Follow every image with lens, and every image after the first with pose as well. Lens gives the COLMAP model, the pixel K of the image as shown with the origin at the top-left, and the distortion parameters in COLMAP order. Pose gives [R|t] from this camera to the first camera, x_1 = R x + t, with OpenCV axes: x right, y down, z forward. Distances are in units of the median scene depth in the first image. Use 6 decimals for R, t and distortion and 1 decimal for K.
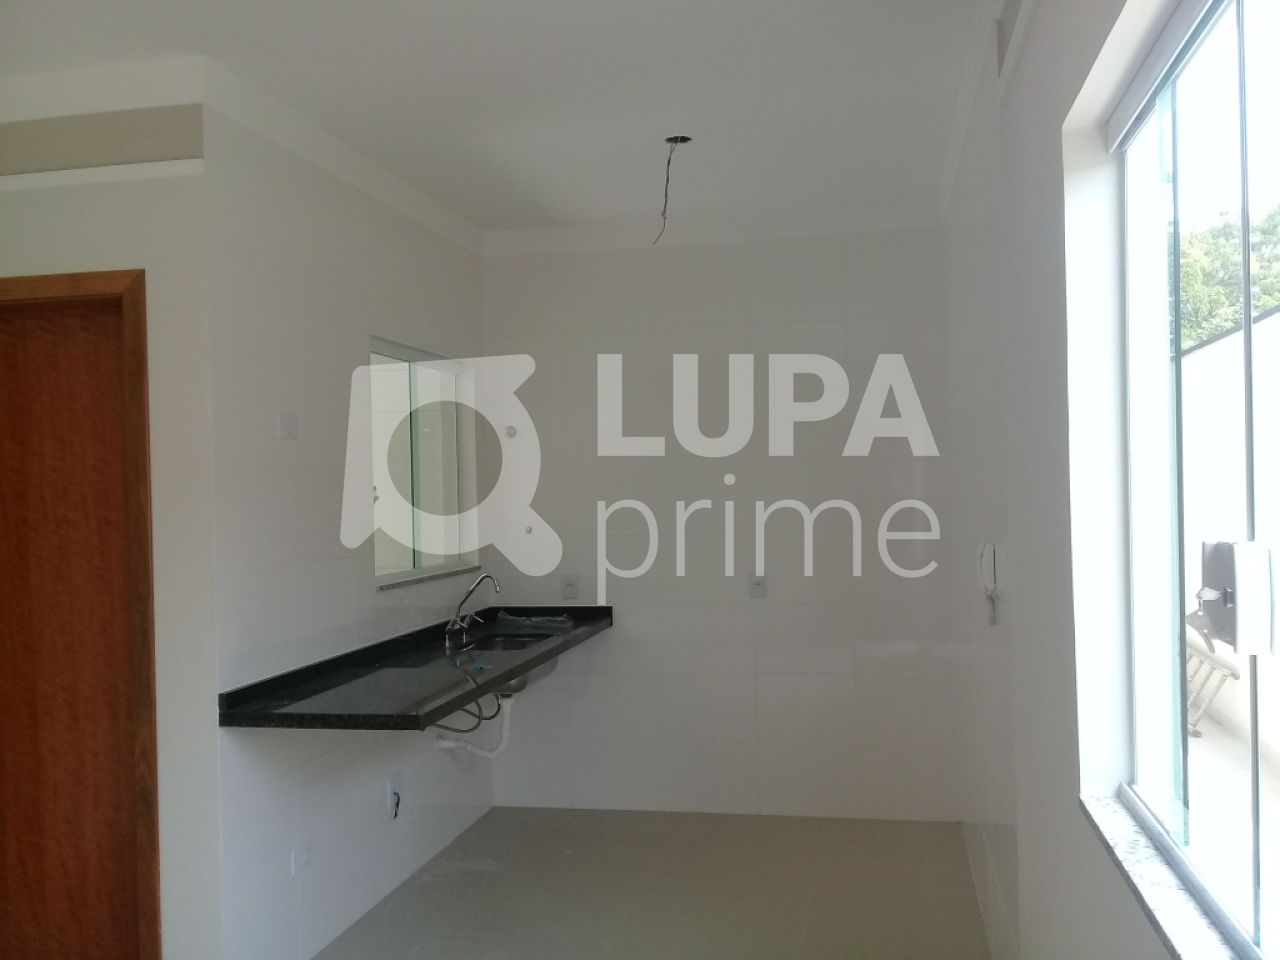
lens RADIAL K [[1156.9, 0, 637.9], [0, 1156.9, 488.6], [0, 0, 1]] dist [0.086482, -0.172337]
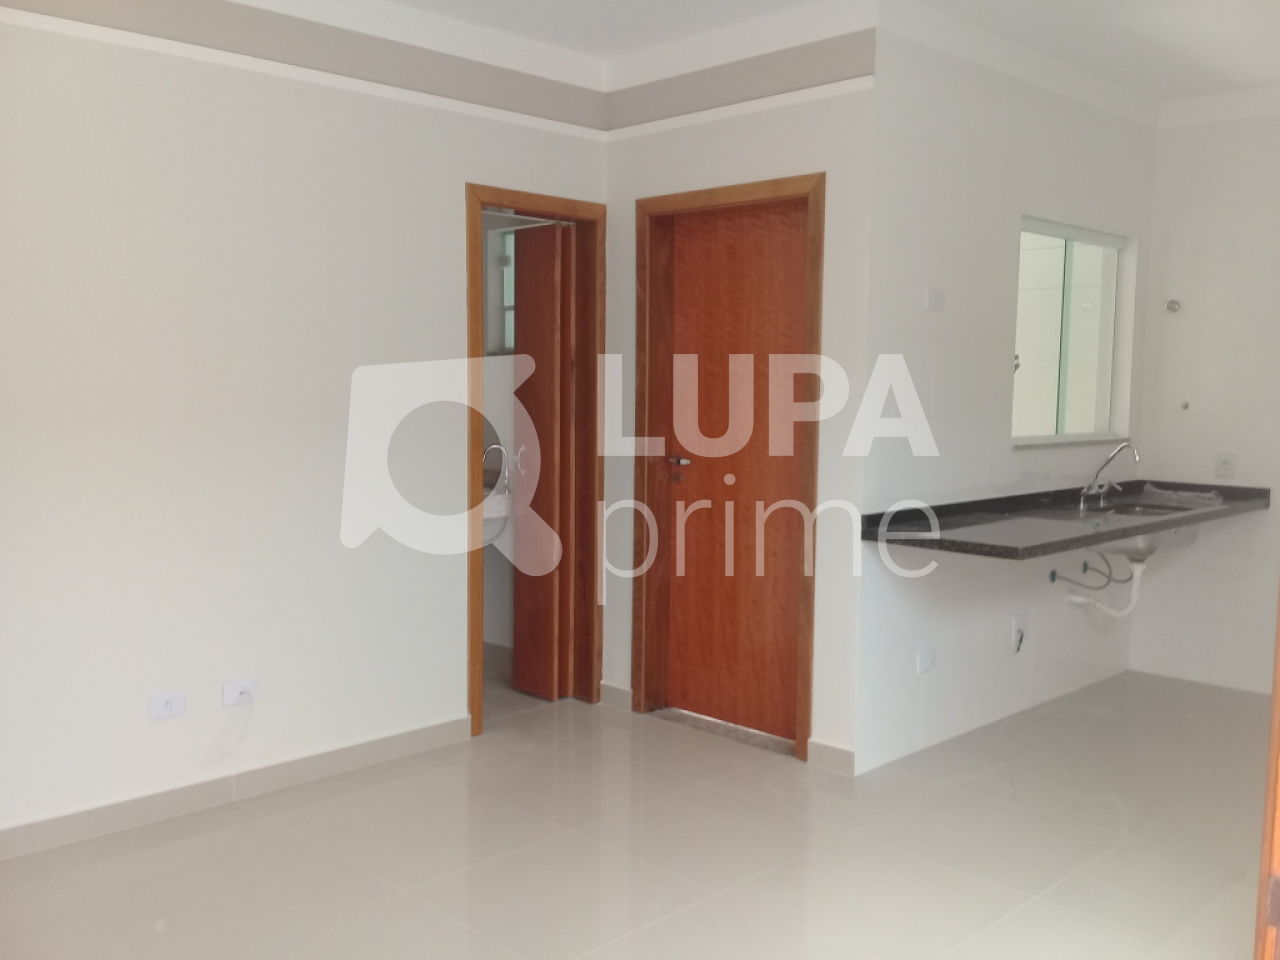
lens RADIAL K [[1156.9, 0, 637.9], [0, 1156.9, 488.6], [0, 0, 1]] dist [0.086482, -0.172337]
pose [[0.827109, 0.084386, -0.555670, 0.096798], [-0.029404, 0.993807, 0.107156, 0.015098], [0.561272, -0.072291, 0.824468, -0.118372]]
